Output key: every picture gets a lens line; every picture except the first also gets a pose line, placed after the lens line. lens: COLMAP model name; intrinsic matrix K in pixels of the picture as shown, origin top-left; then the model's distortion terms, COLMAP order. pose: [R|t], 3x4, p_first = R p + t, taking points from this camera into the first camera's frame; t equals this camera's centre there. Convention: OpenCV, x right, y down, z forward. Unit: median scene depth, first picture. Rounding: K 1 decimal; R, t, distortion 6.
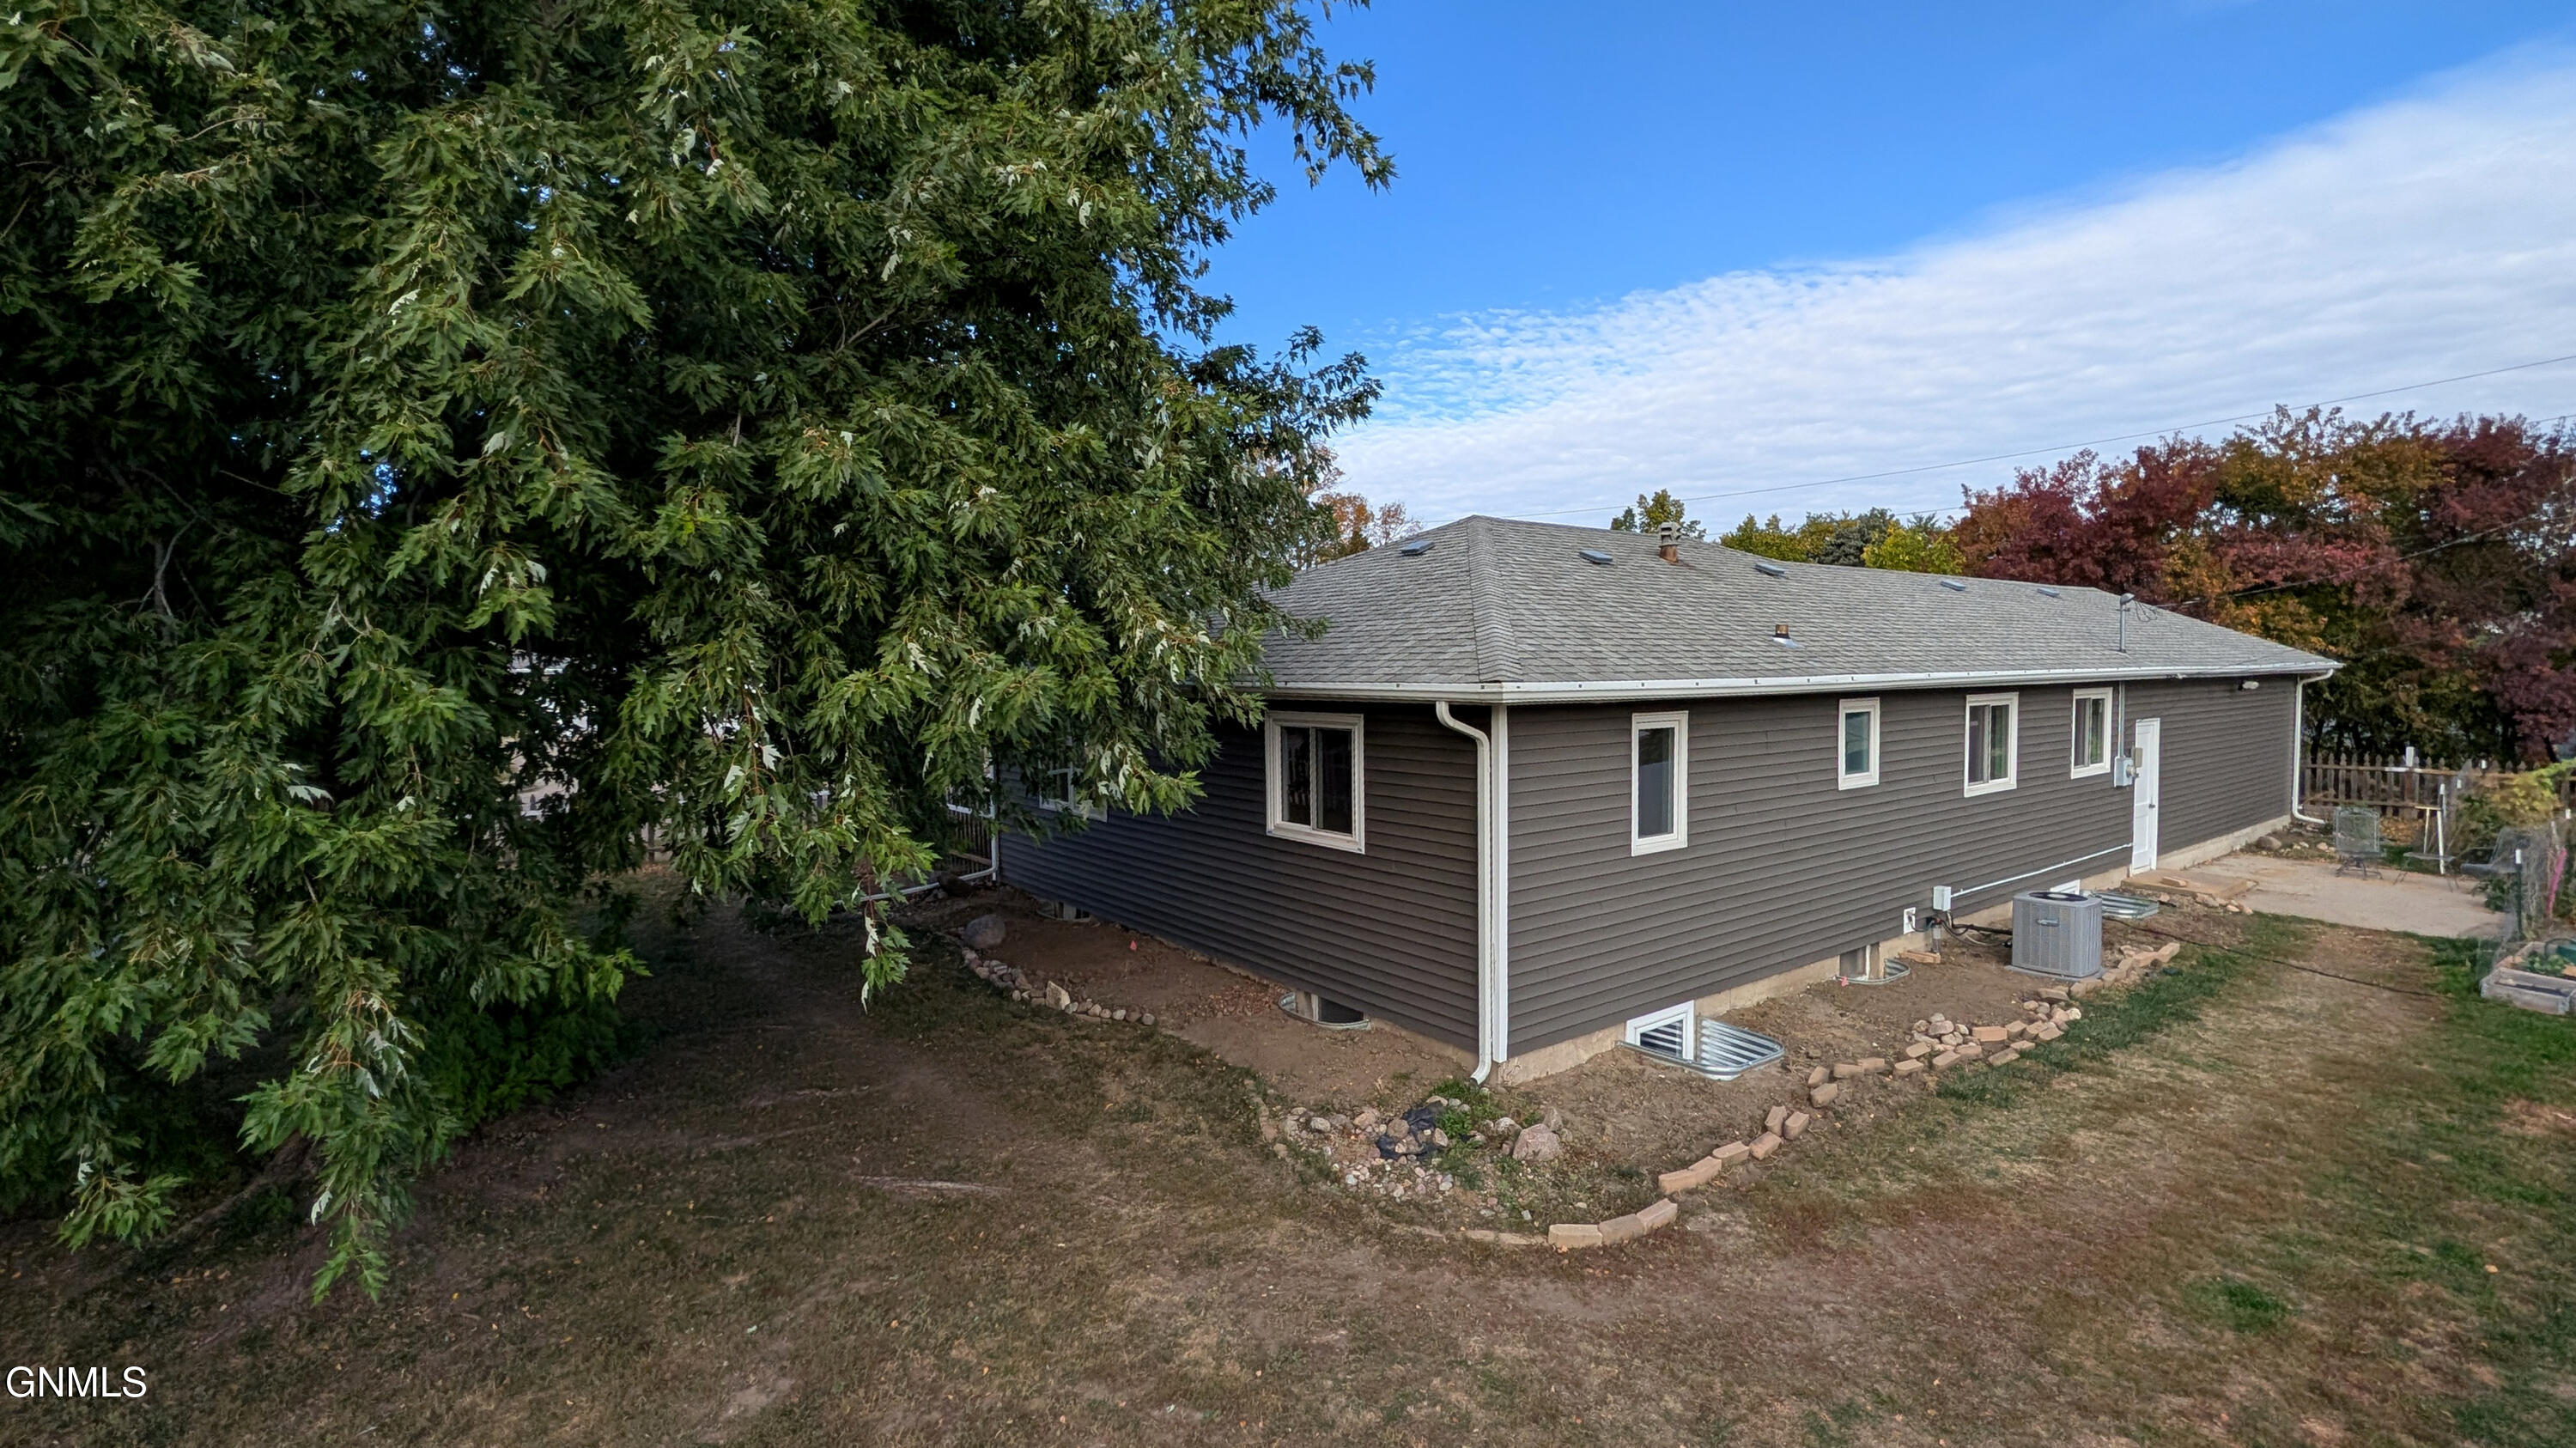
lens RADIAL K [[1083.1, 0, 1328.4], [0, 1083.1, 653.1], [0, 0, 1]] dist [0.001411, -0.000229]
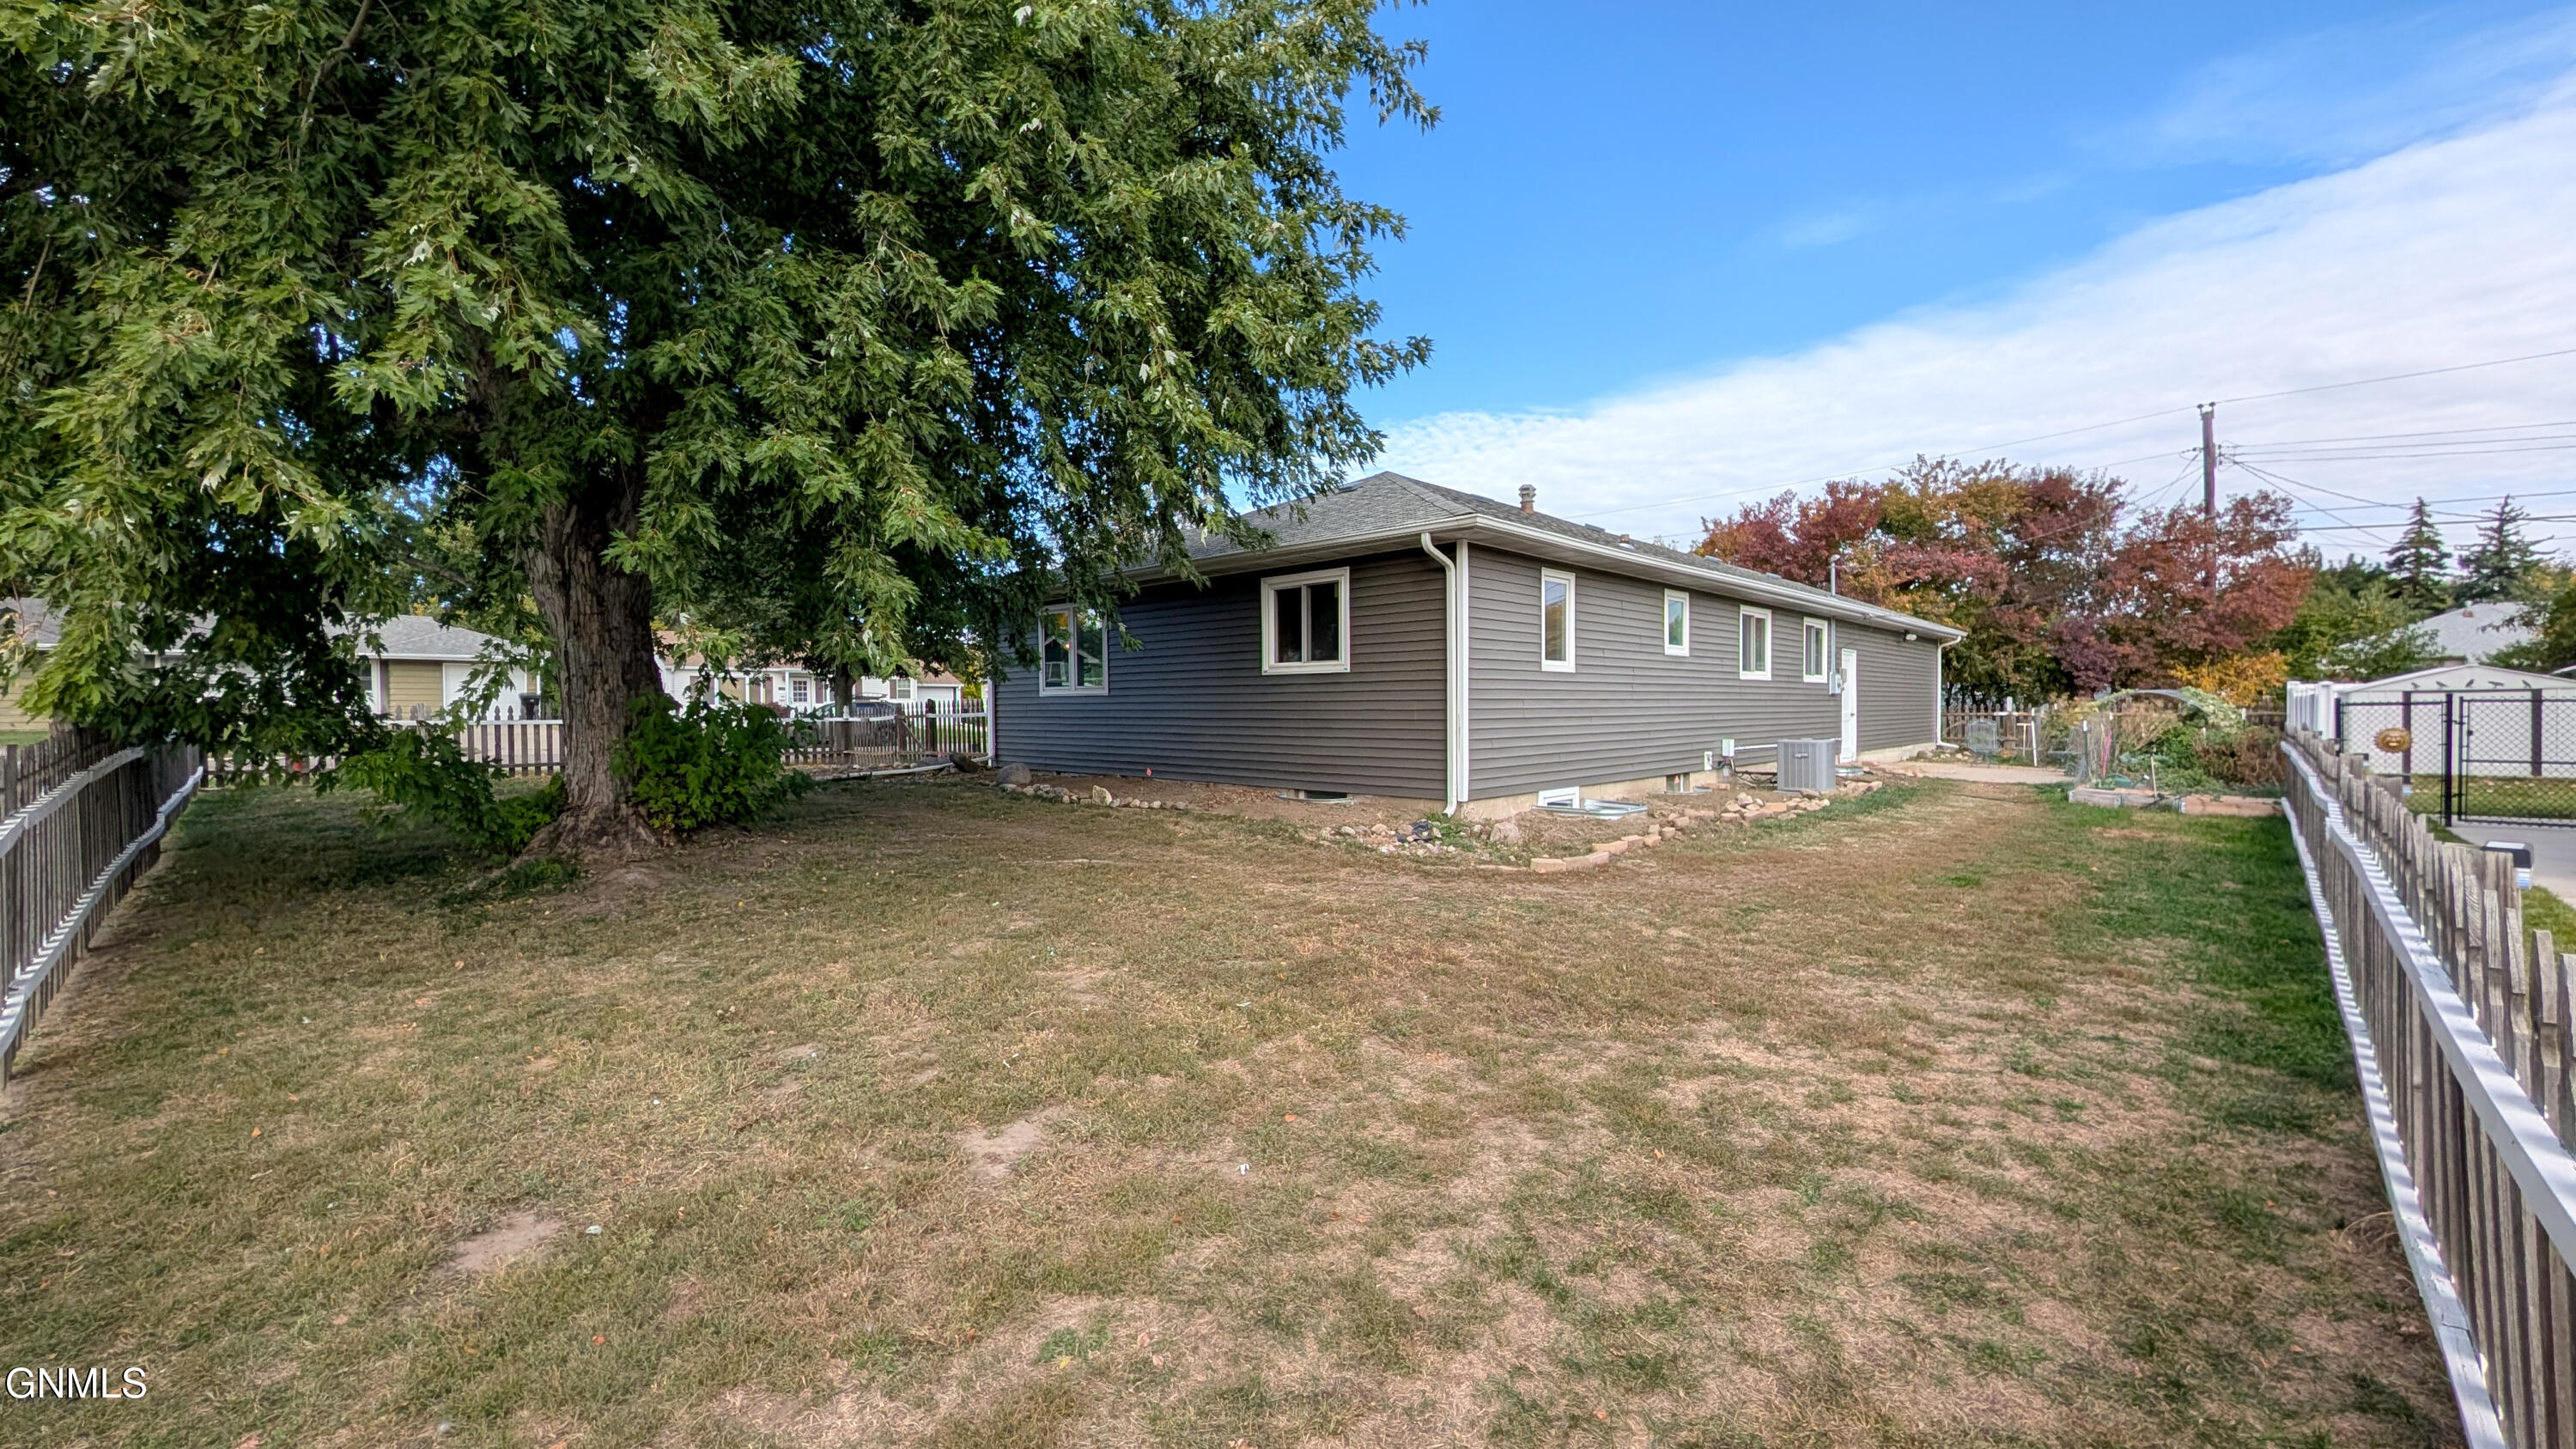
lens RADIAL K [[987.1, 0, 1275.2], [0, 987.1, 720.0], [0, 0, 1]] dist [0.001214, -0.000291]
pose [[0.986872, 0.003271, 0.161474, -0.232561], [0.002016, 0.999468, -0.032565, 0.260378], [-0.161495, 0.032463, 0.986339, -0.166054]]
